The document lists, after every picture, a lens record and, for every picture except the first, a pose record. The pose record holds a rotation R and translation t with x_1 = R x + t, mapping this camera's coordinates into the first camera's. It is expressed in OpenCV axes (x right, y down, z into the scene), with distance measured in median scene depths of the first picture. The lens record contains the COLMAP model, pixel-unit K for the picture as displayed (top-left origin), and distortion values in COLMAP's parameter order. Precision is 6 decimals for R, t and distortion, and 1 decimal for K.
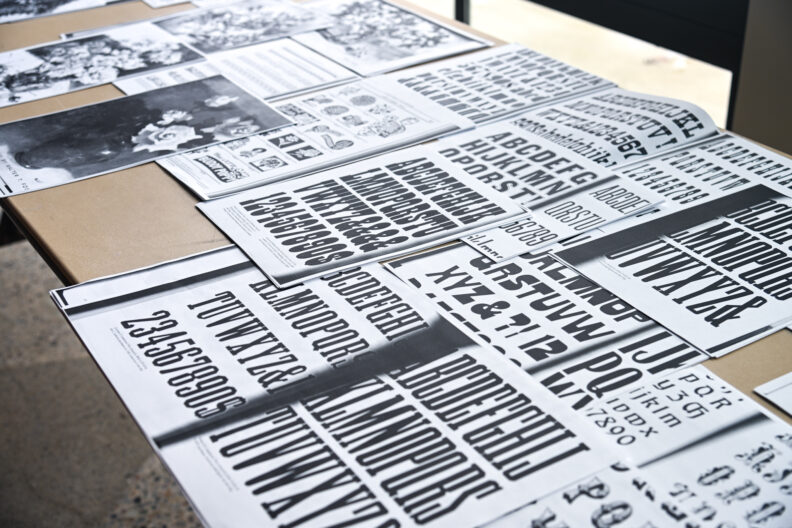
lens RADIAL K [[1118.4, 0, 396.0], [0, 1118.4, 264.0], [0, 0, 1]] dist [0.033518, 0.062363]
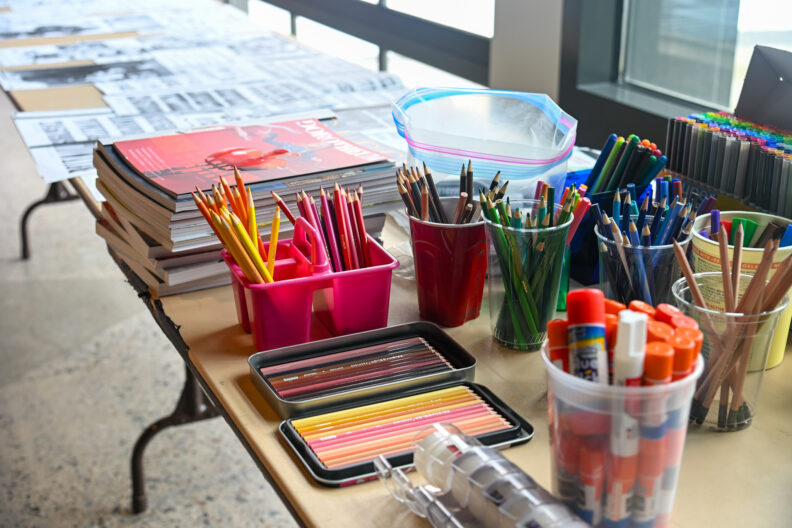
lens RADIAL K [[1118.4, 0, 396.0], [0, 1118.4, 264.0], [0, 0, 1]] dist [0.033518, 0.062363]
pose [[0.990882, 0.069872, -0.115195, 0.499011], [-0.085466, 0.986942, -0.136531, 0.400928], [0.104151, 0.145132, 0.983915, -0.703043]]
